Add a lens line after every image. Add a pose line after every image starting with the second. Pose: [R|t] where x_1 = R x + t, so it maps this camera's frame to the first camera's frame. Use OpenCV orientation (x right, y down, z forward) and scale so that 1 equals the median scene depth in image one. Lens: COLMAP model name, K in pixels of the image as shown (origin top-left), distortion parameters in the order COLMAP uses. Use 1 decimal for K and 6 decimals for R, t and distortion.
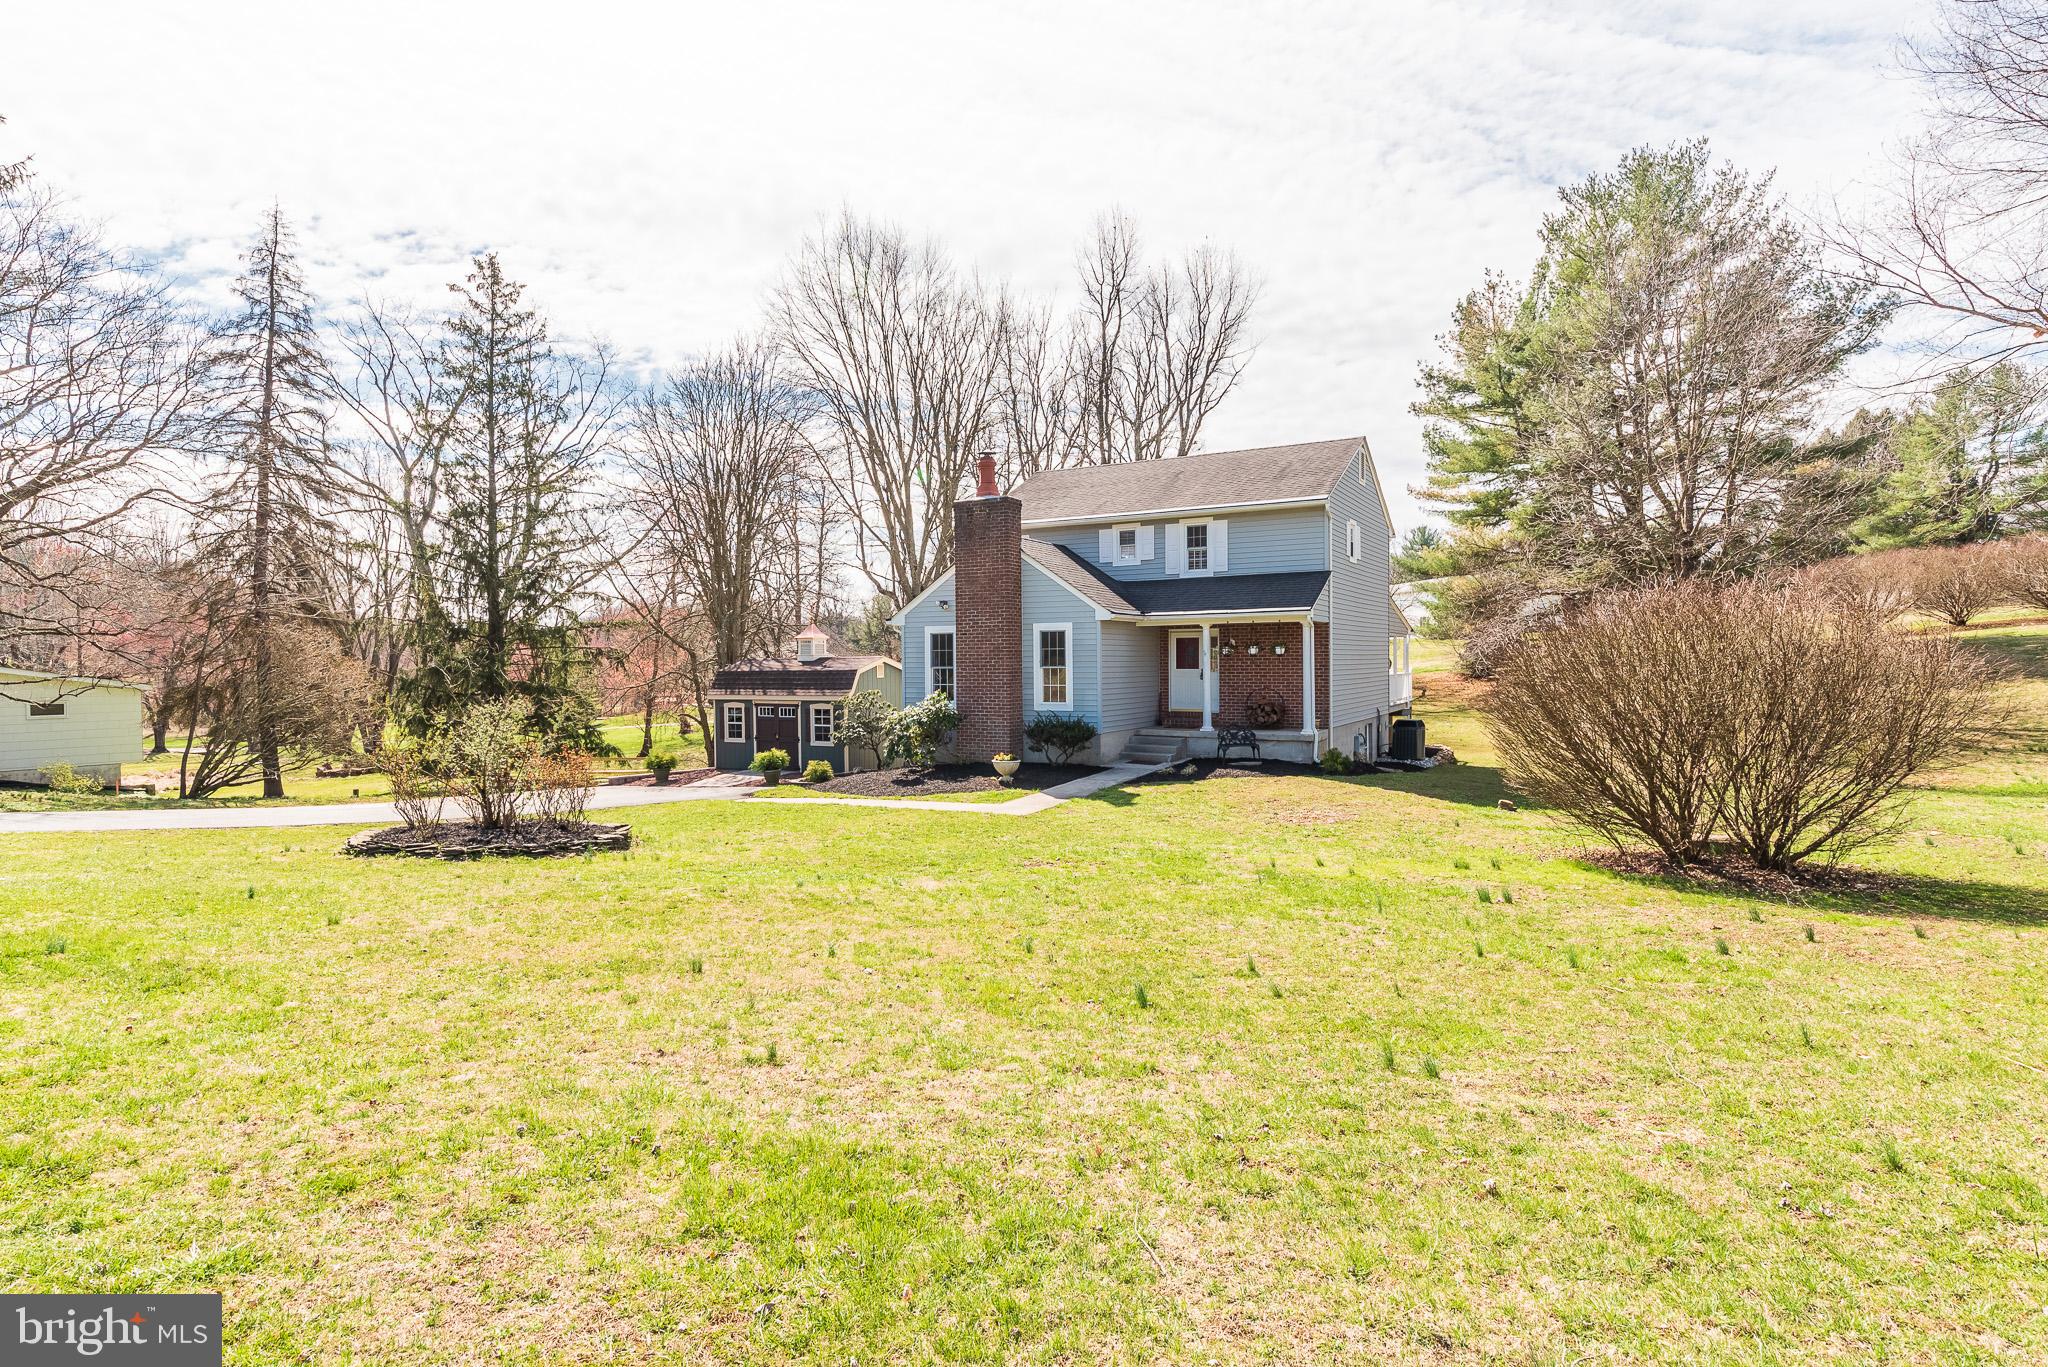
lens RADIAL K [[1013.5, 0, 1024.0], [0, 1013.5, 683.5], [0, 0, 1]] dist [0.002900, 0.000197]
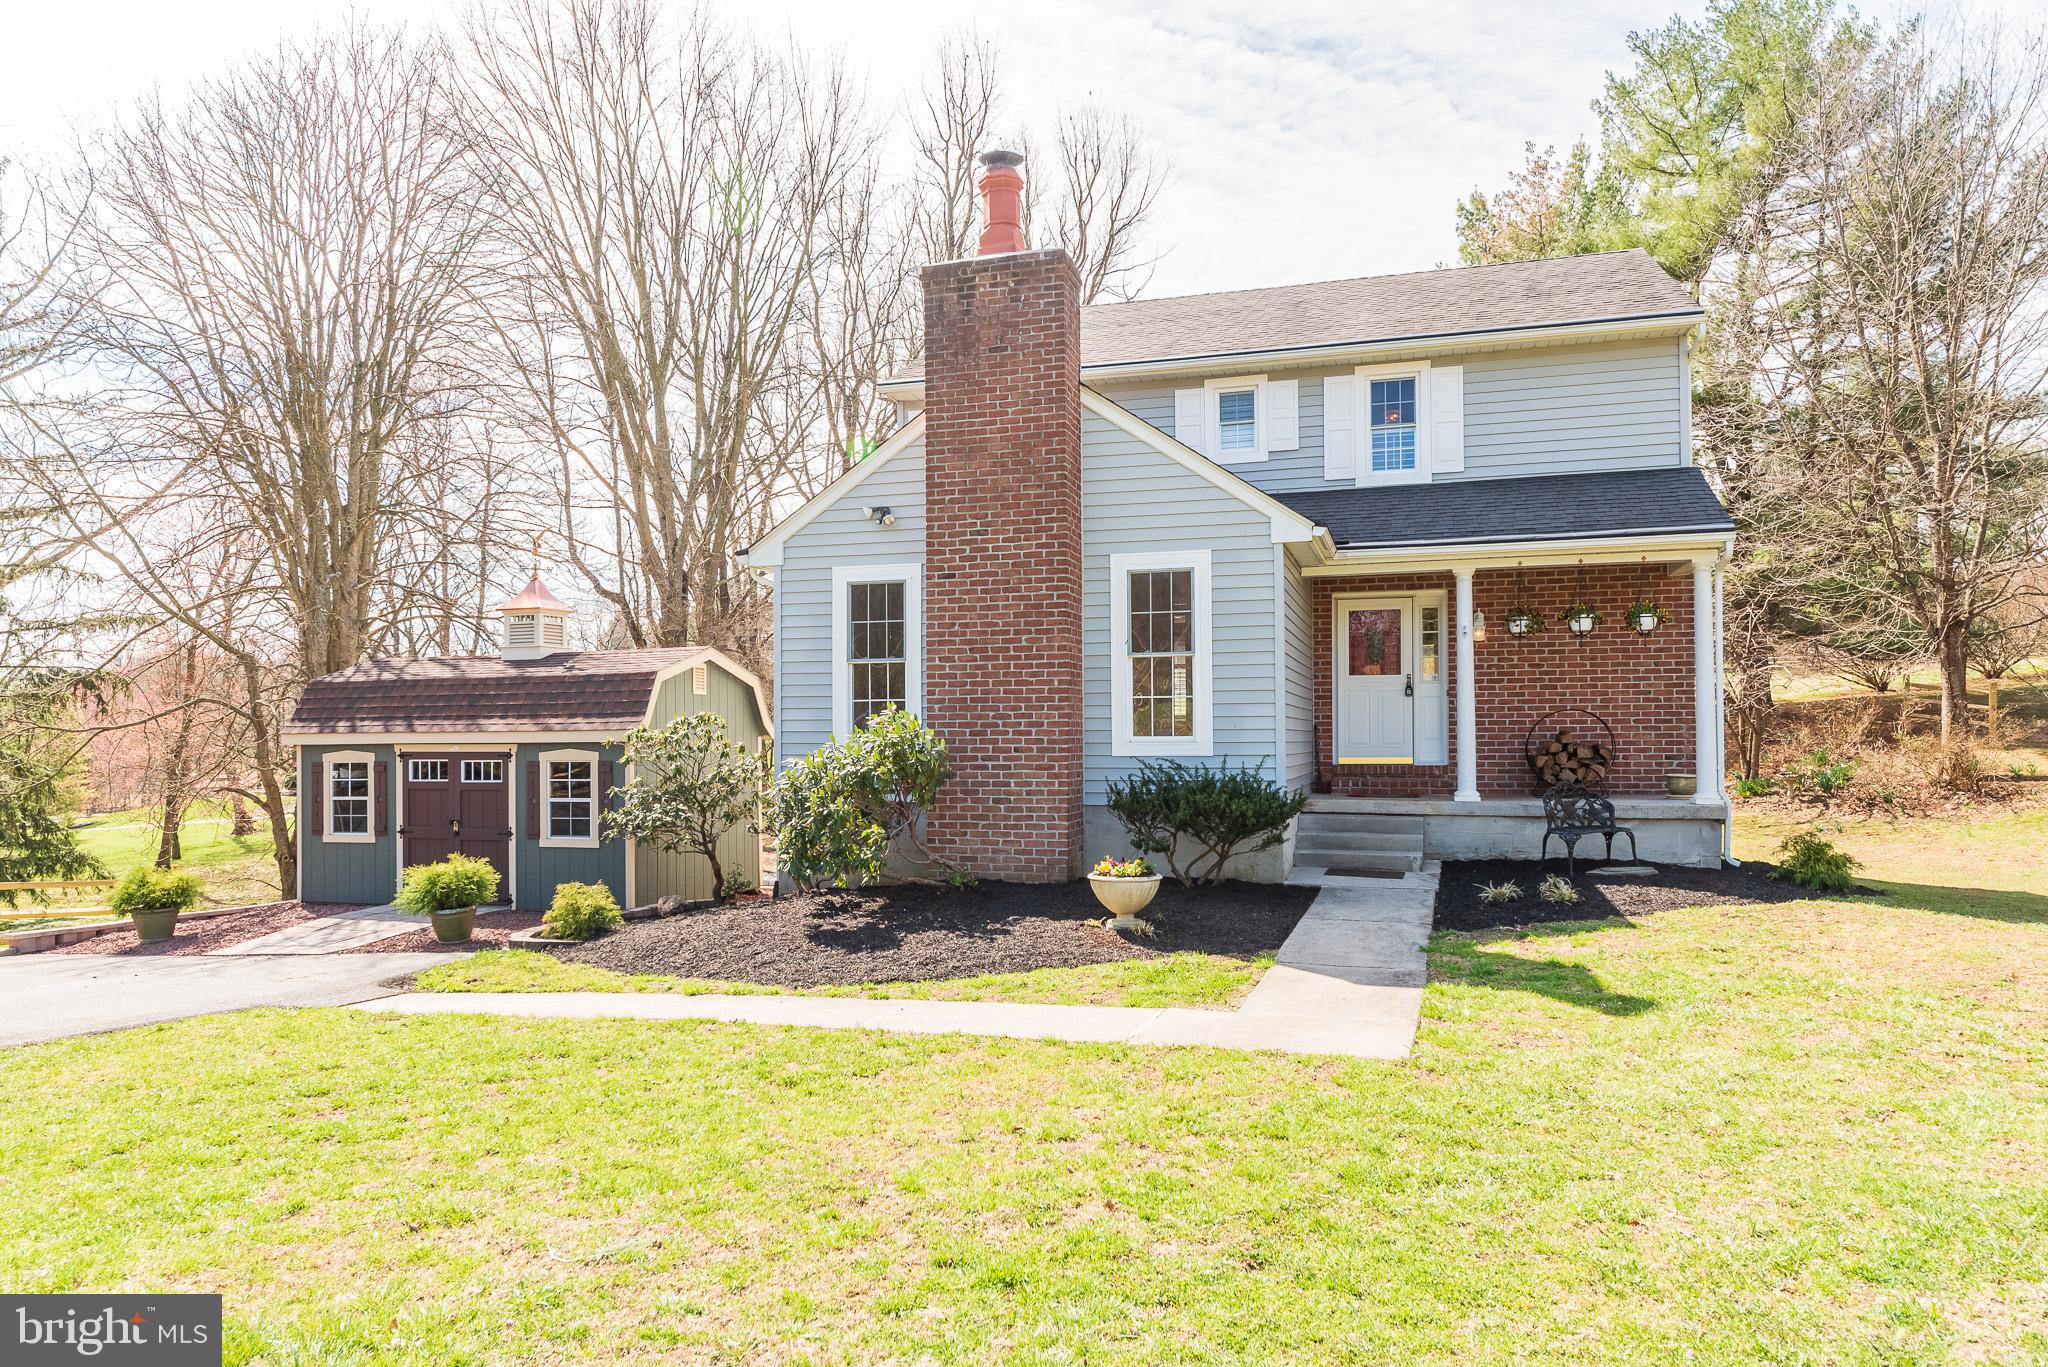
lens RADIAL K [[1307.4, 0, 1015.0], [0, 1307.4, 727.2], [0, 0, 1]] dist [0.003889, 0.001062]
pose [[0.978820, 0.004172, 0.204681, -0.132311], [0.001770, 0.999582, -0.028842, 0.027670], [-0.204716, 0.028594, 0.978404, 0.428391]]
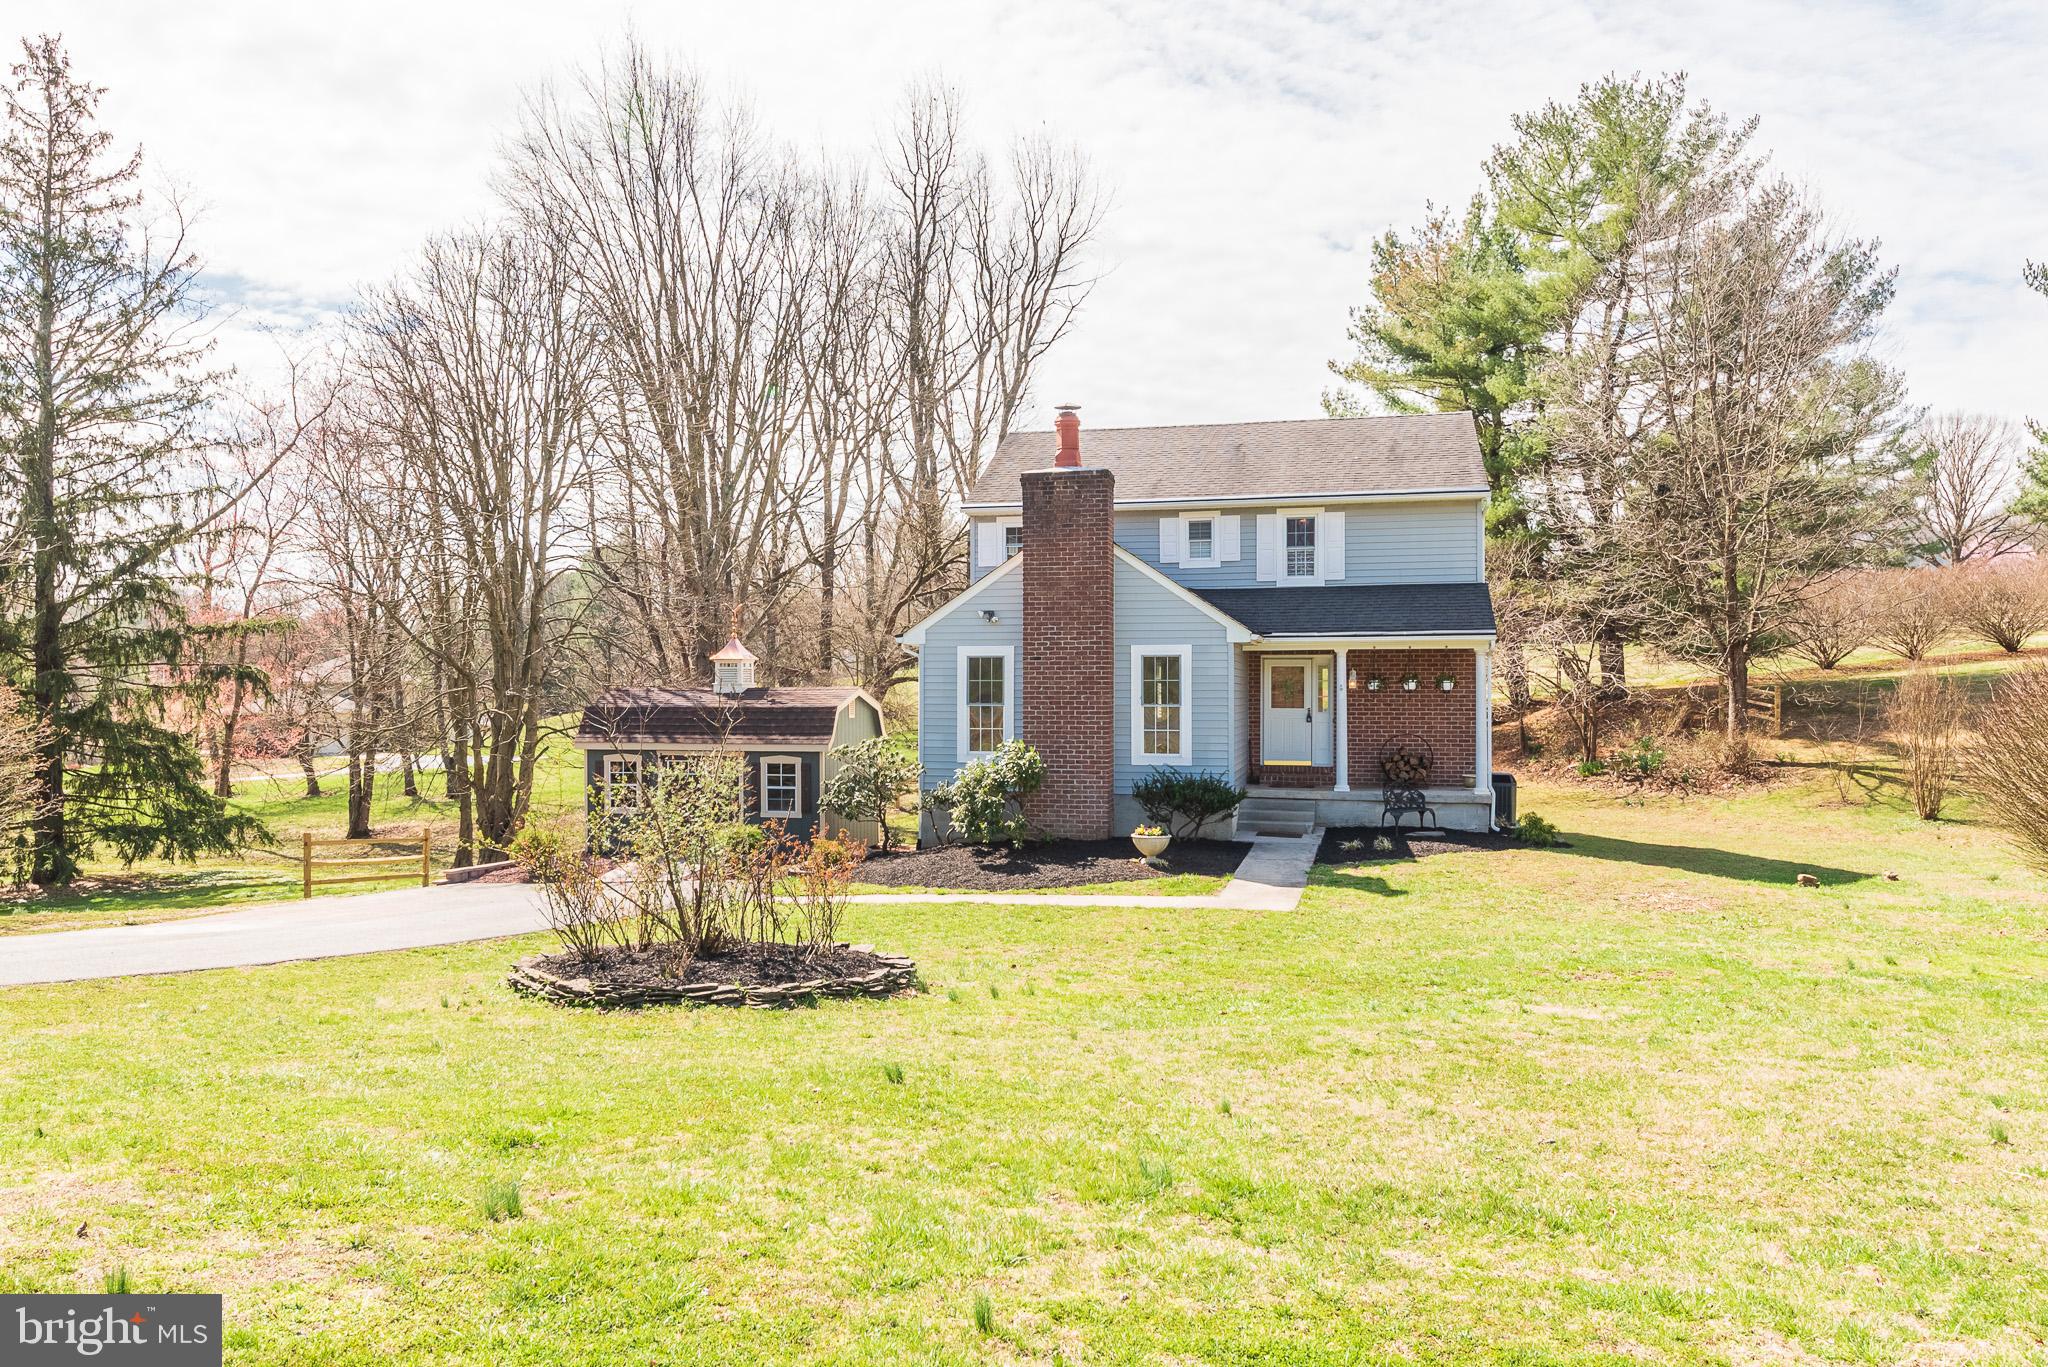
lens RADIAL K [[1427.3, 0, 964.1], [0, 1427.3, 686.5], [0, 0, 1]] dist [-0.003368, -0.000692]
pose [[0.970454, 0.009033, 0.241116, -0.324633], [-0.003414, 0.999713, -0.023708, -0.004697], [-0.241261, 0.022185, 0.970207, 0.034462]]
